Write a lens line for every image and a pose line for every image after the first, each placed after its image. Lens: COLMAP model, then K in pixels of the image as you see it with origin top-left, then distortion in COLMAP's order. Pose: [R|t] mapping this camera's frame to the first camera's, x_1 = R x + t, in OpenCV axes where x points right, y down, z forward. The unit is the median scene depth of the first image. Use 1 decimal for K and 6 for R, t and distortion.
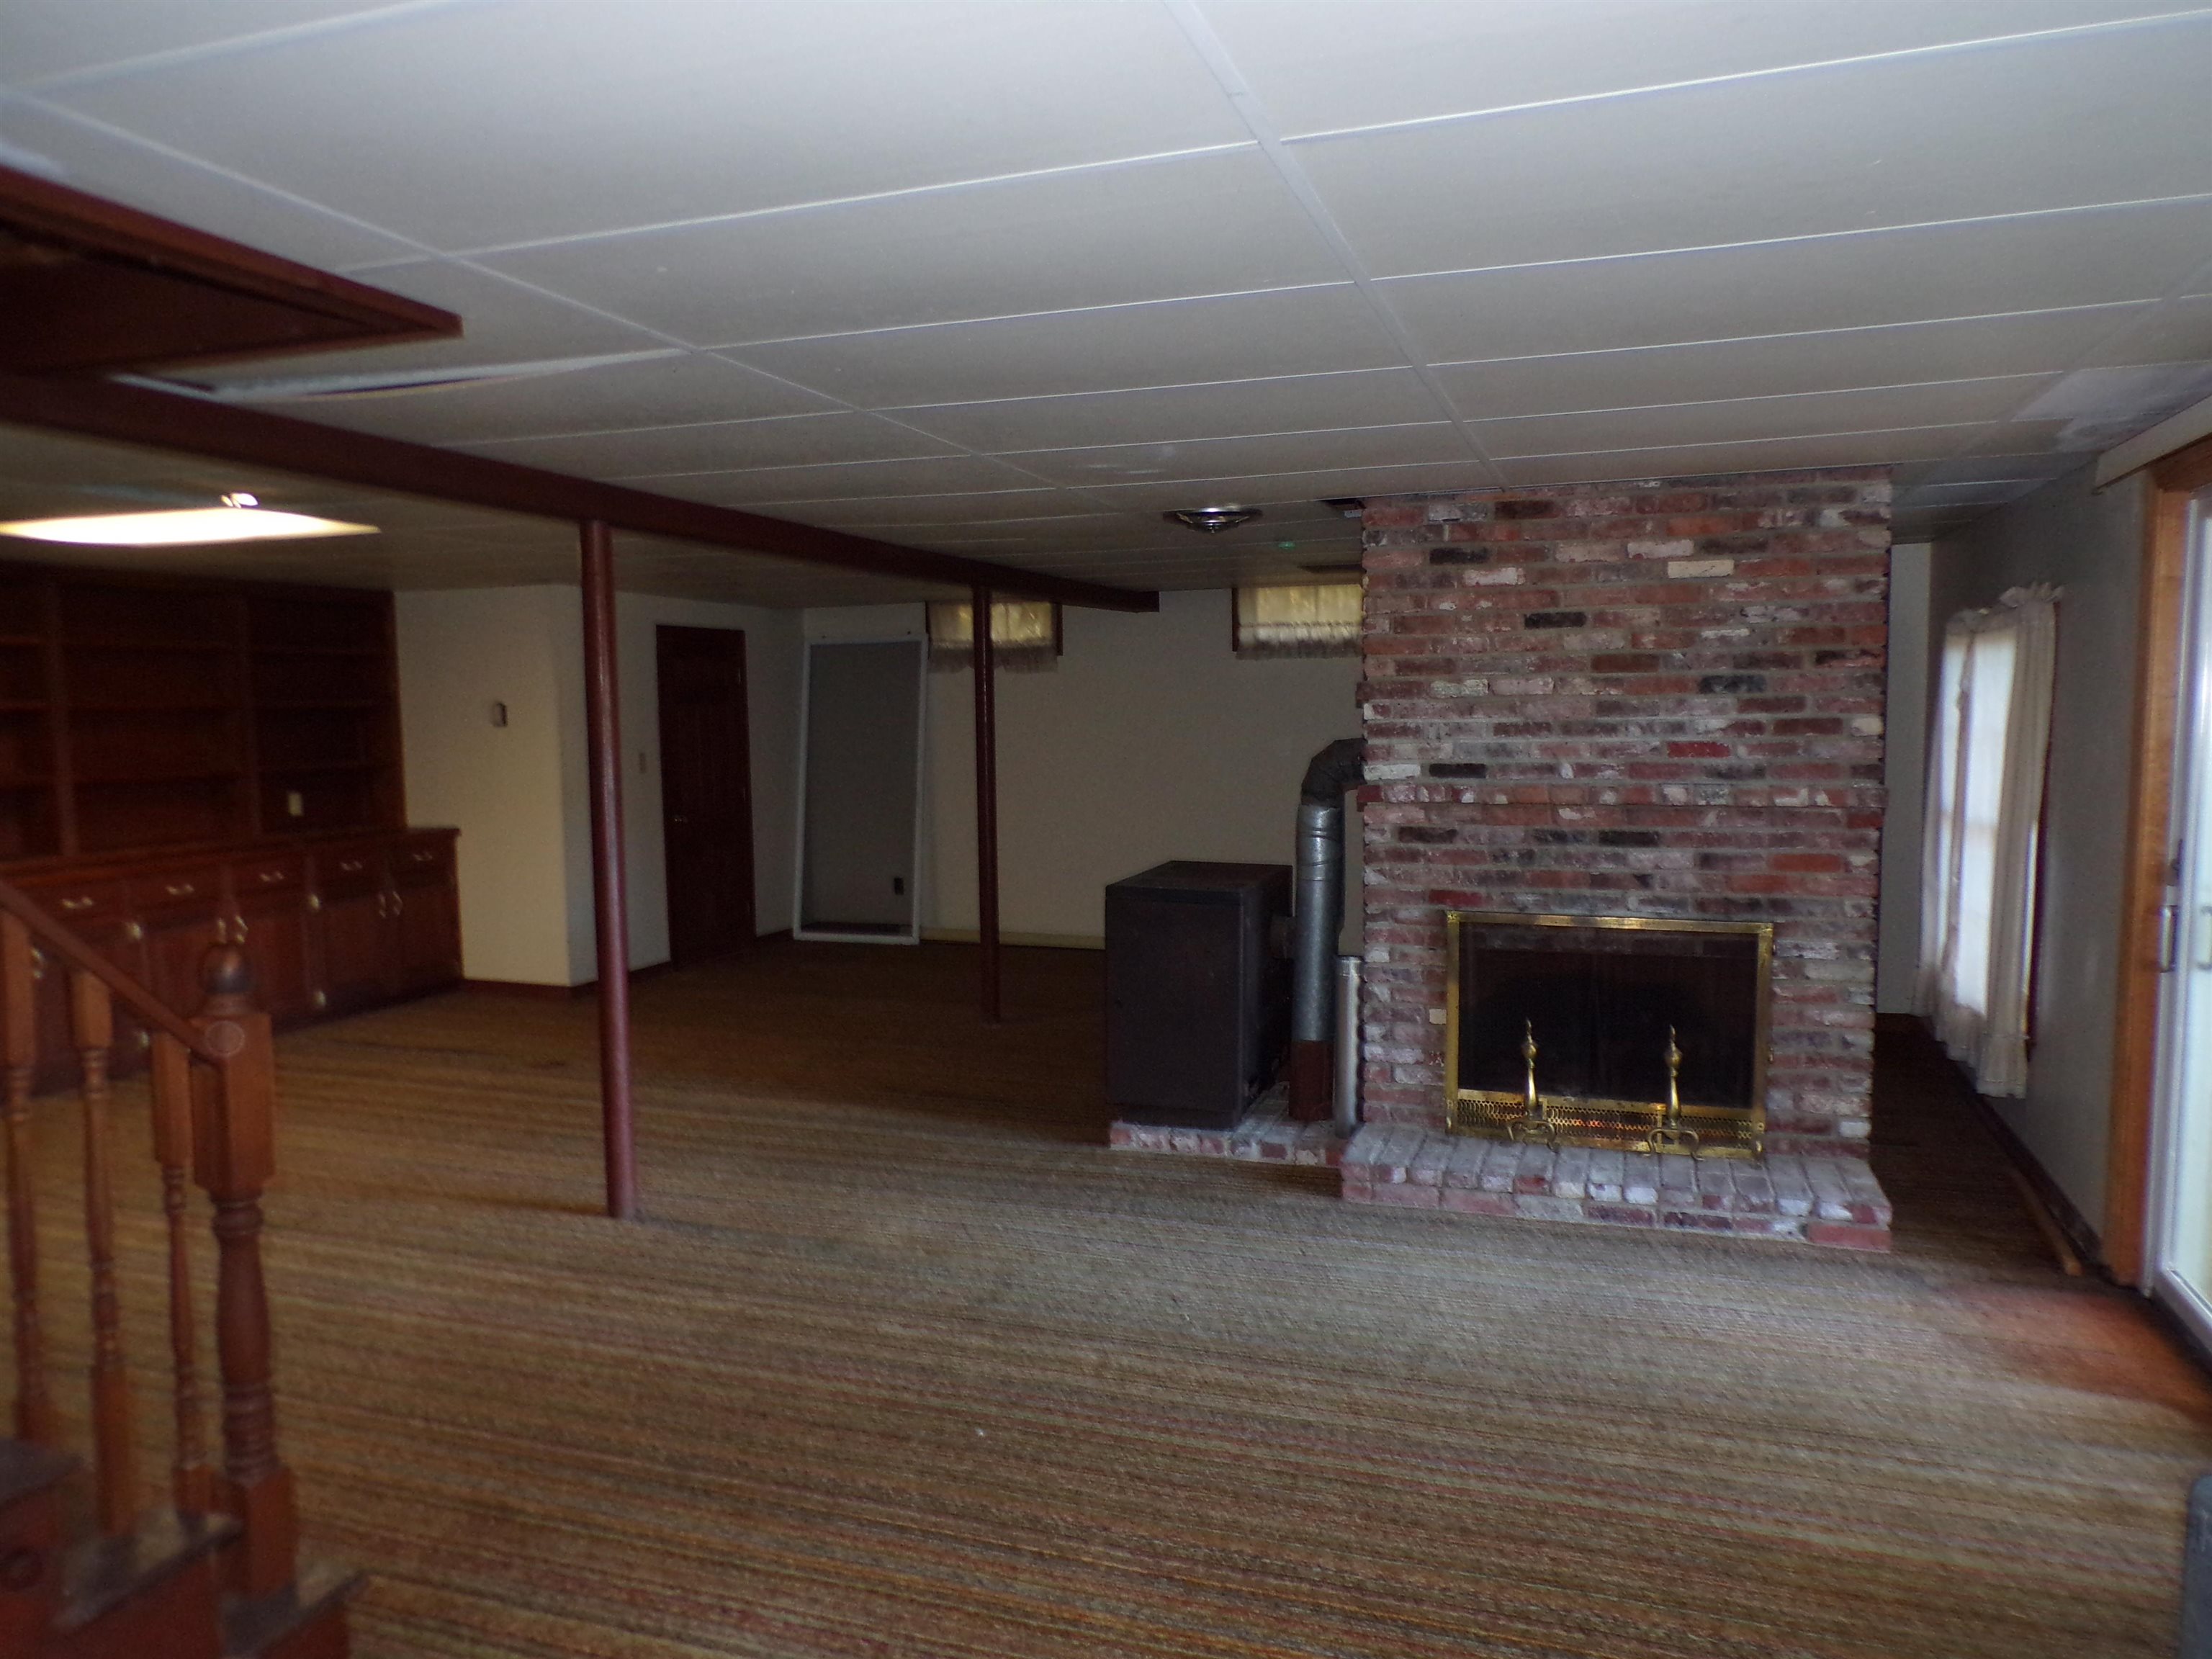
lens RADIAL K [[1512.4, 0, 1108.1], [0, 1512.4, 845.7], [0, 0, 1]] dist [0.000959, 0.001471]
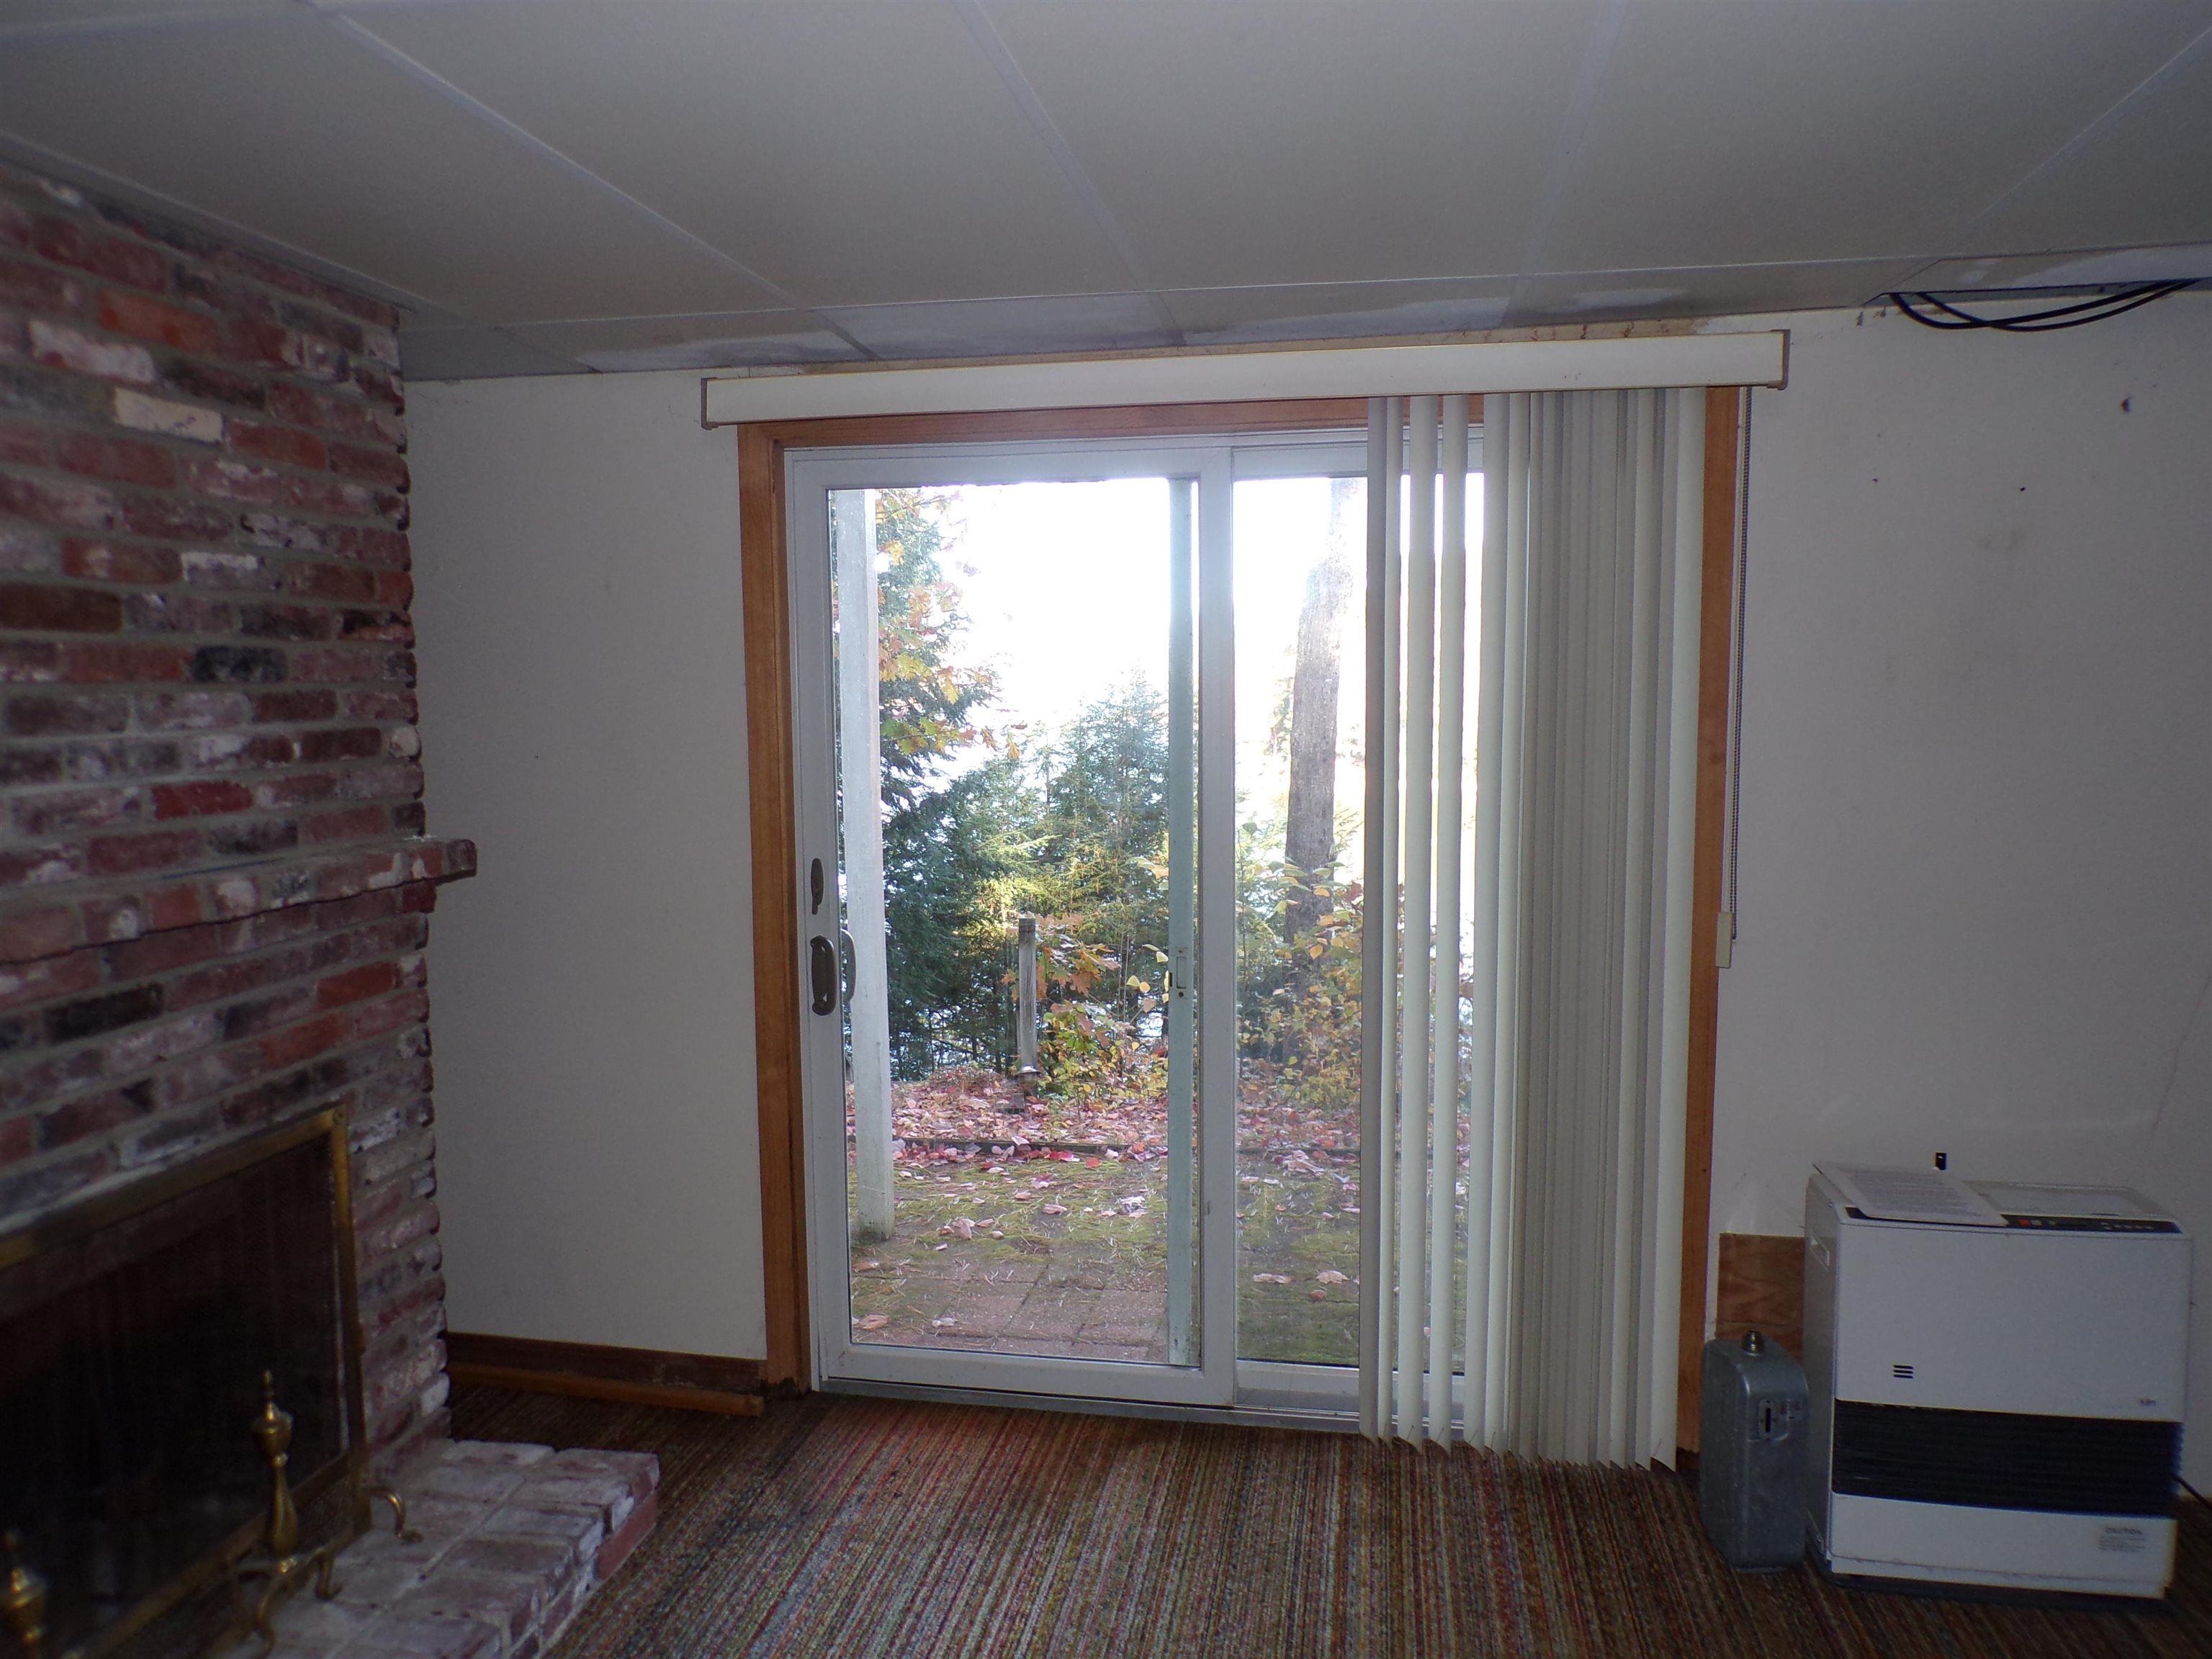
lens RADIAL K [[1512.4, 0, 1108.1], [0, 1512.4, 845.7], [0, 0, 1]] dist [0.000959, 0.001471]
pose [[-0.178259, -0.093920, 0.979491, -0.136106], [0.090379, 0.989664, 0.111343, -0.077414], [-0.979824, 0.108373, -0.167928, 0.808543]]
